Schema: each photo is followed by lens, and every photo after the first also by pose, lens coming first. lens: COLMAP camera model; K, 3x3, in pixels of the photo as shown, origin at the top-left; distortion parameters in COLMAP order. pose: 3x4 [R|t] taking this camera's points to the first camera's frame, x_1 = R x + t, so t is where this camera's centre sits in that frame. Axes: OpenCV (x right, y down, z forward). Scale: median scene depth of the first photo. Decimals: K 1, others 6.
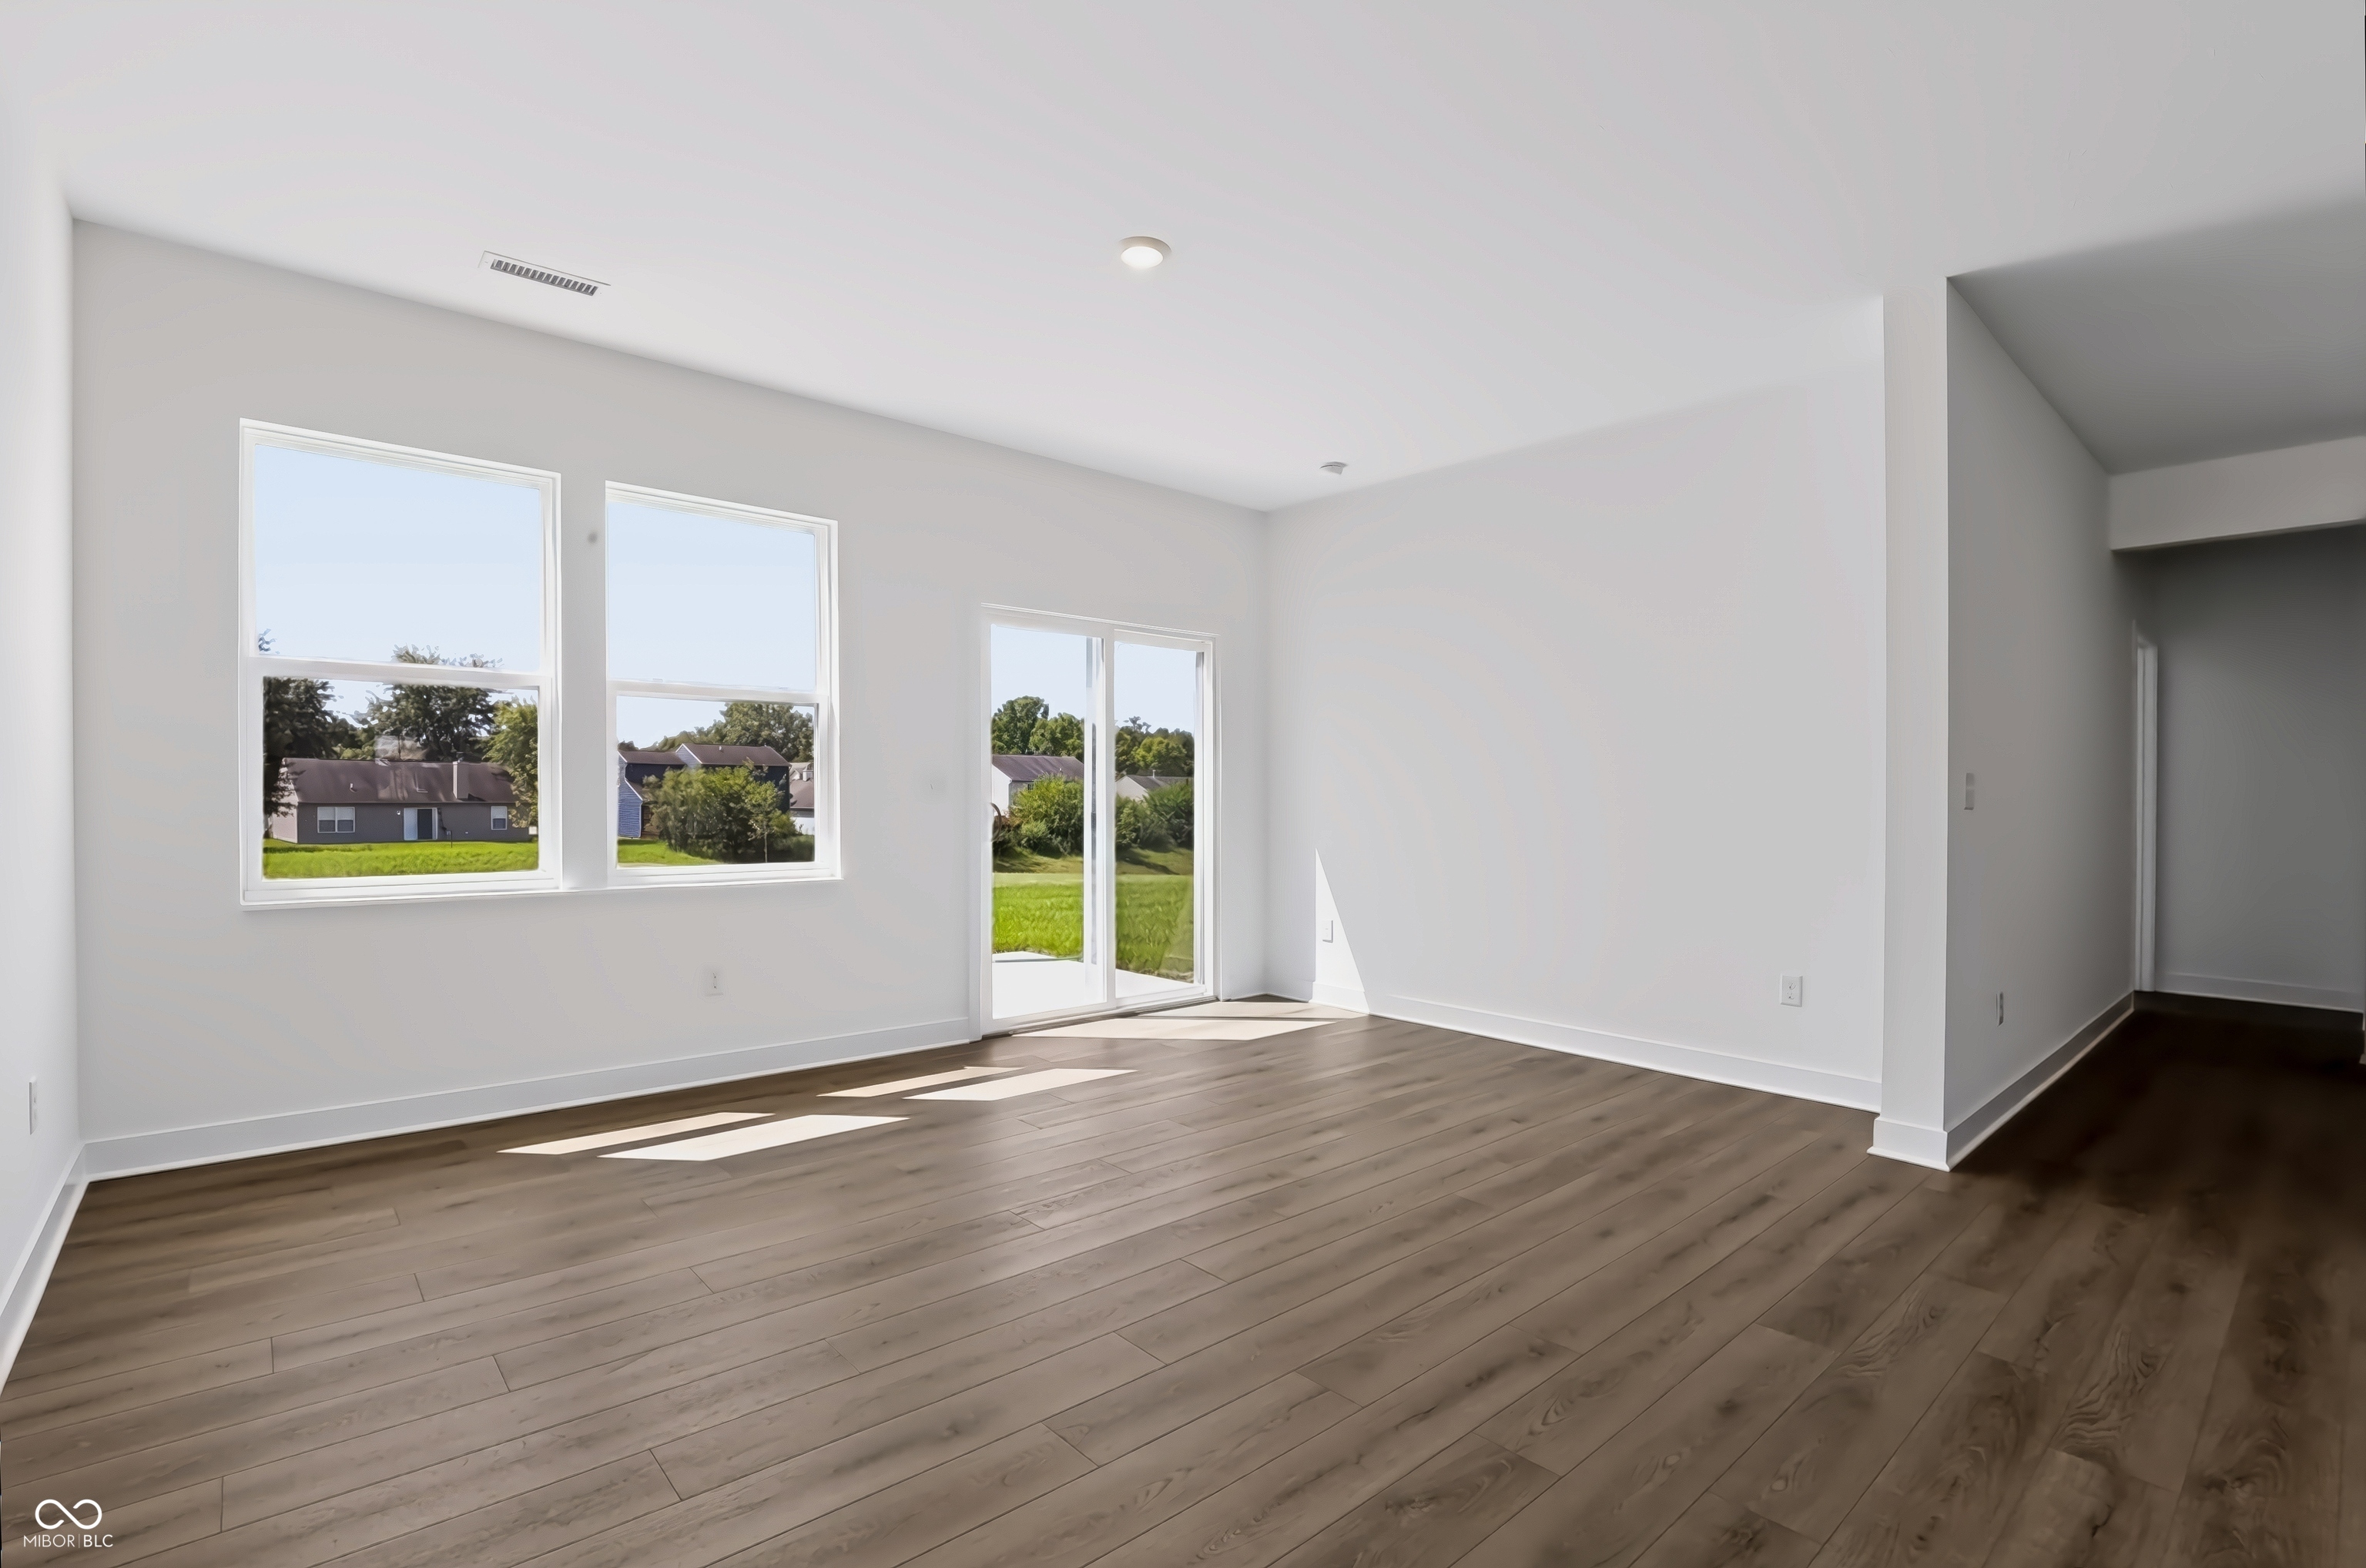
lens RADIAL K [[1093.9, 0, 1192.7], [0, 1093.9, 758.9], [0, 0, 1]] dist [-0.039668, 0.009650]
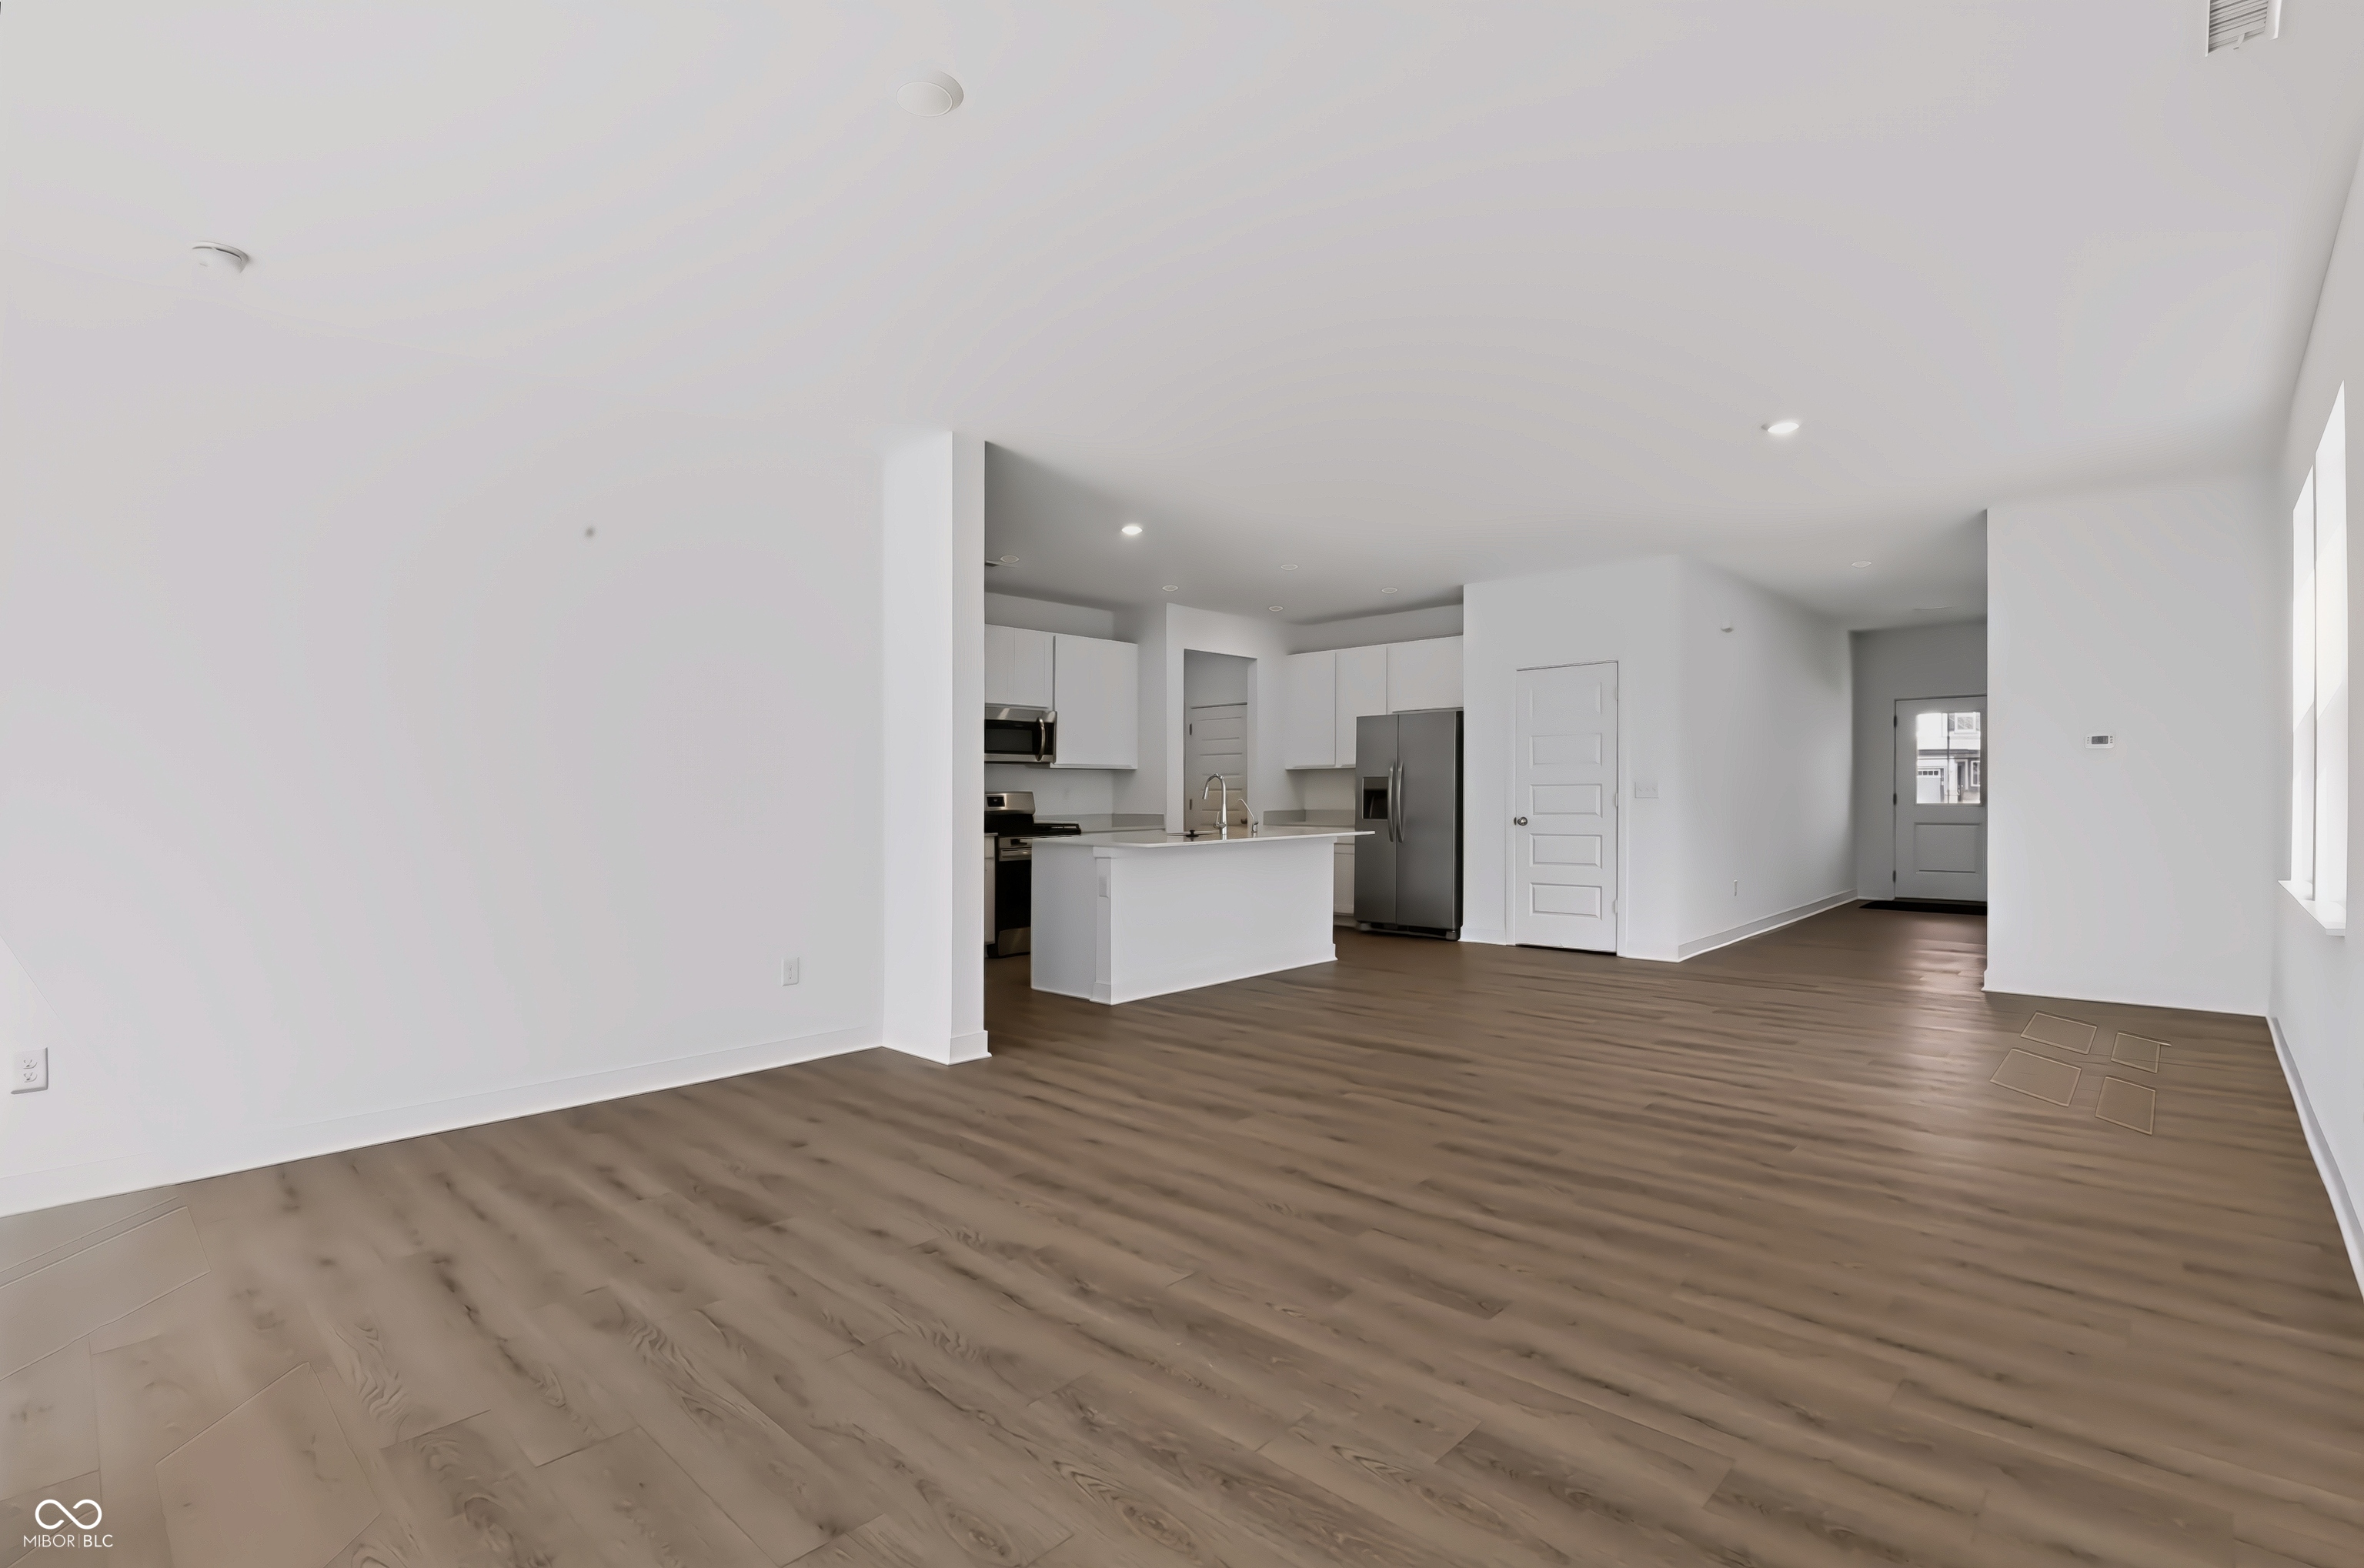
lens RADIAL K [[1092.3, 0, 1176.4], [0, 1092.3, 793.8], [0, 0, 1]] dist [-0.042327, 0.011463]
pose [[-0.091240, -0.009261, 0.995786, -0.440904], [-0.021449, 0.999743, 0.007332, 0.005352], [-0.995598, -0.020689, -0.091415, 0.493317]]
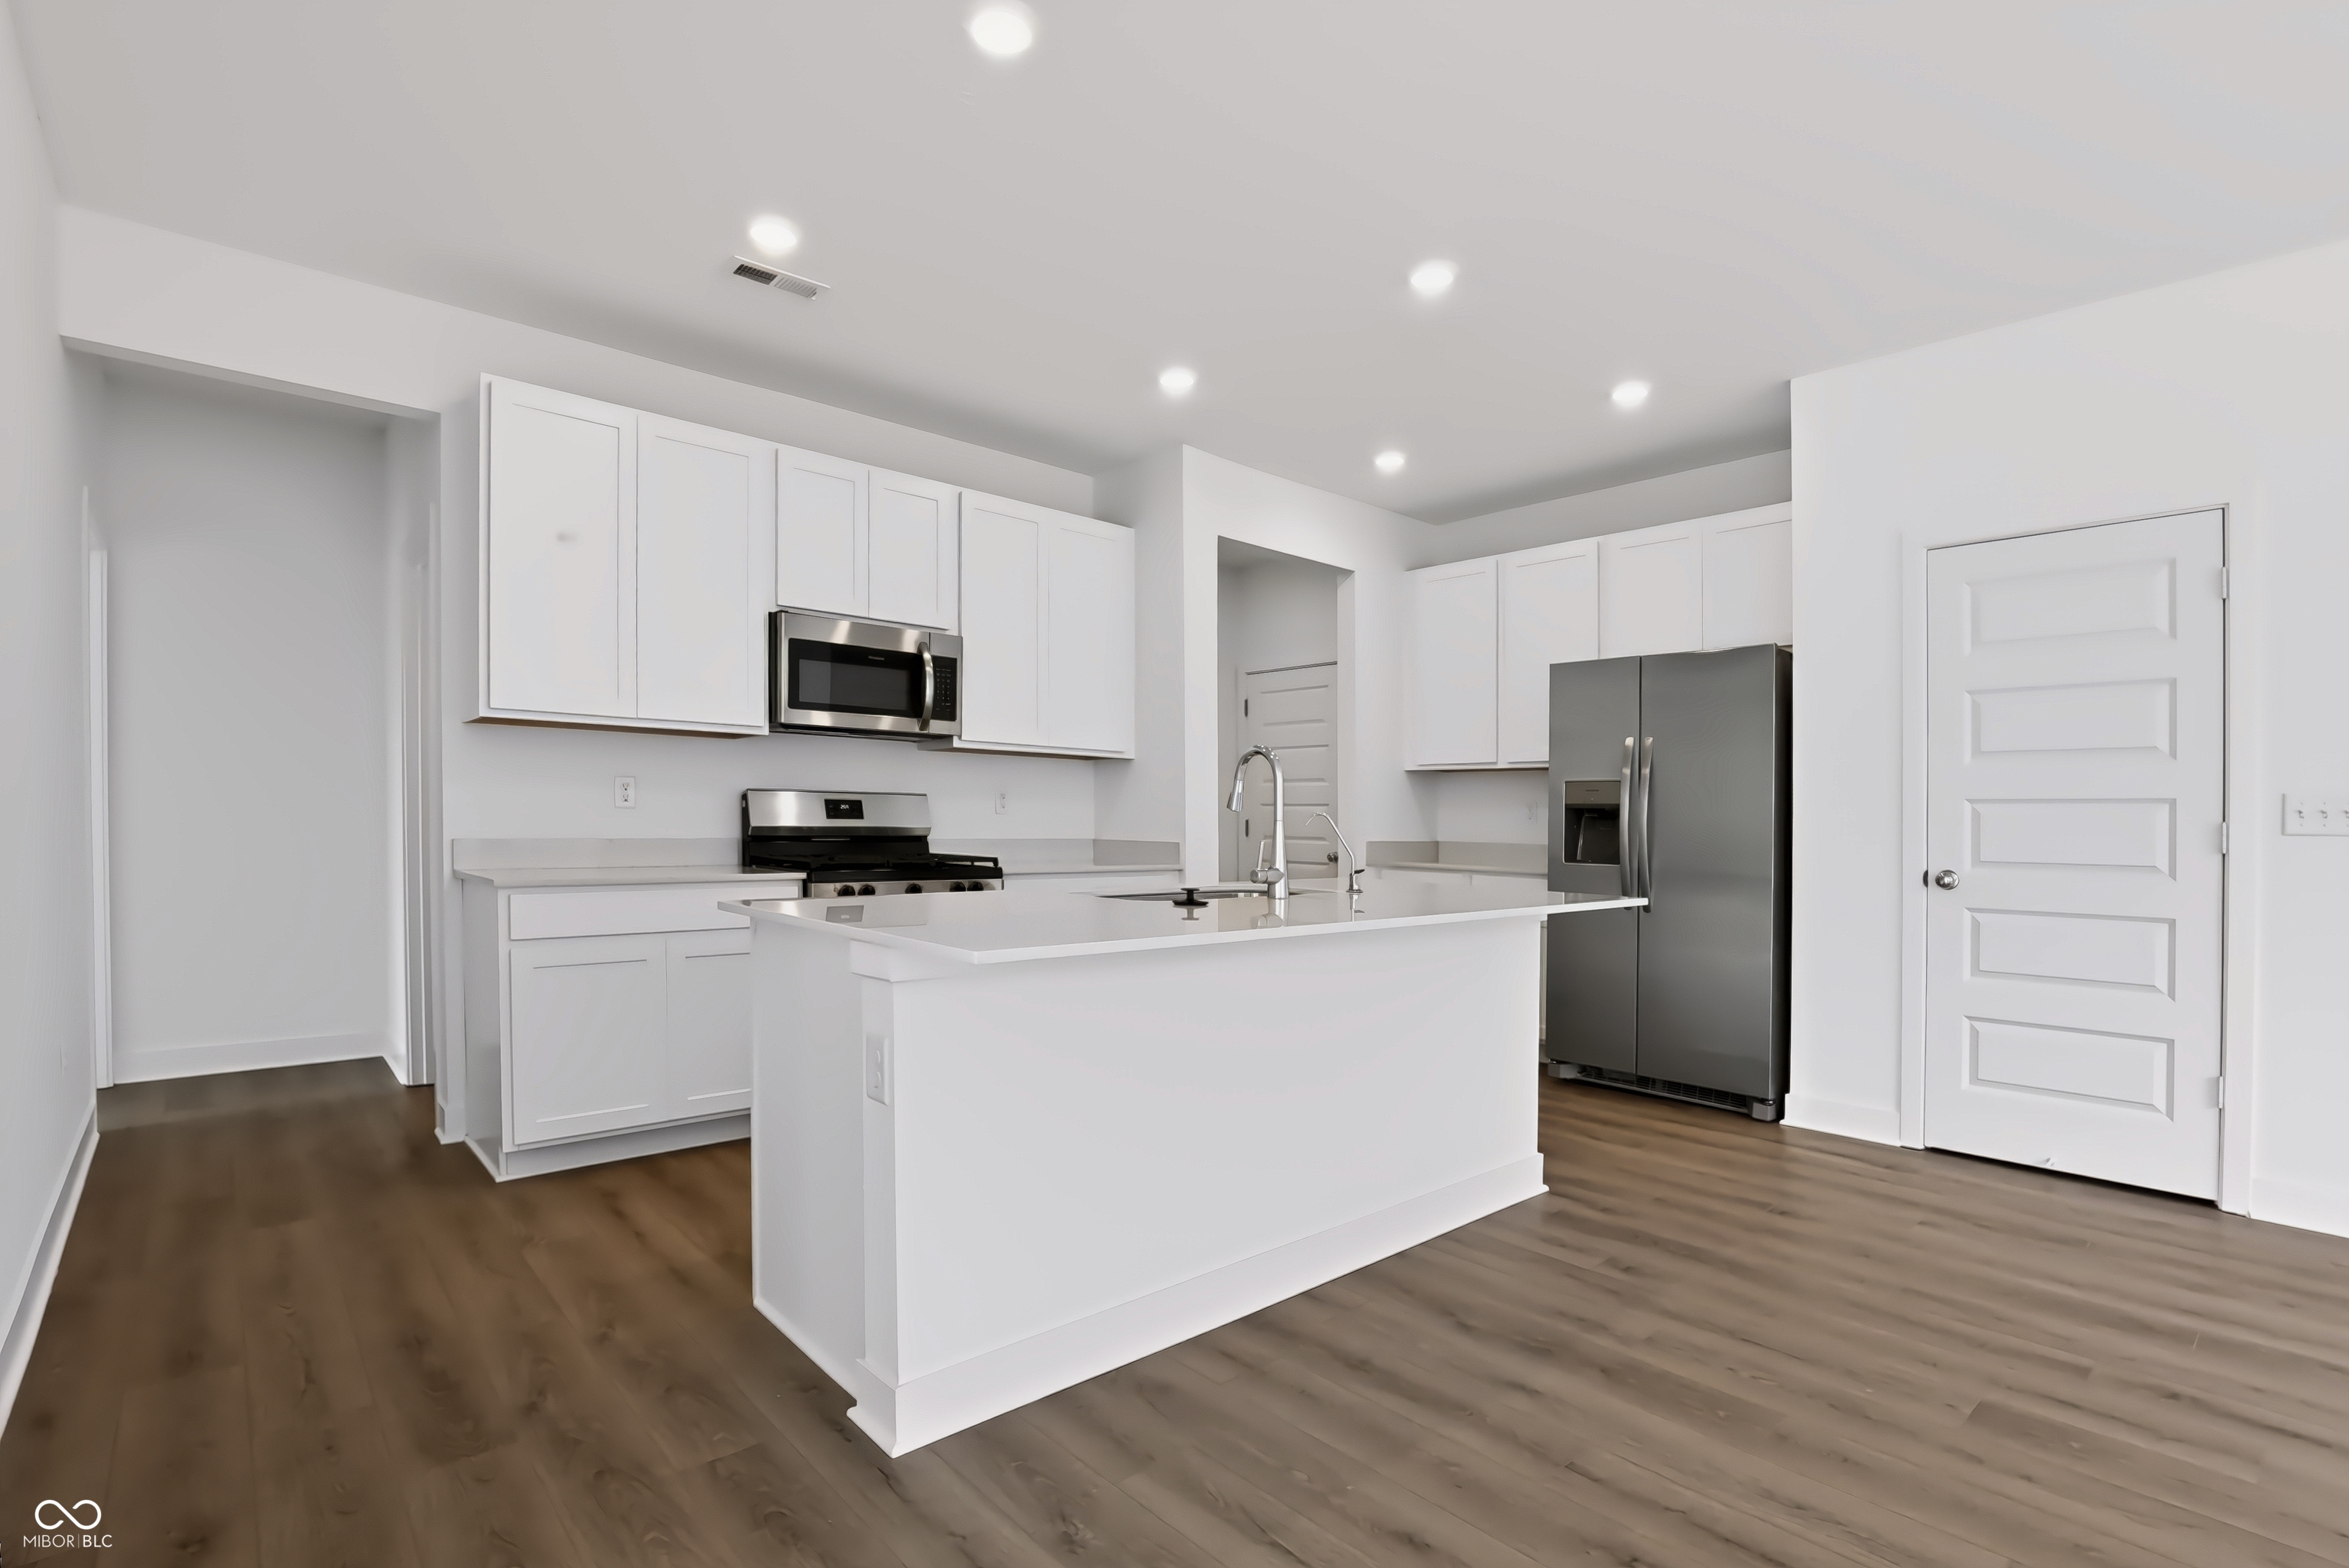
lens RADIAL K [[1101.1, 0, 1167.2], [0, 1101.1, 815.2], [0, 0, 1]] dist [-0.038424, 0.000695]
pose [[-0.006009, -0.006514, 0.999961, 0.272959], [-0.046725, 0.998888, 0.006226, 0.020351], [-0.998890, -0.046686, -0.006307, 0.381806]]
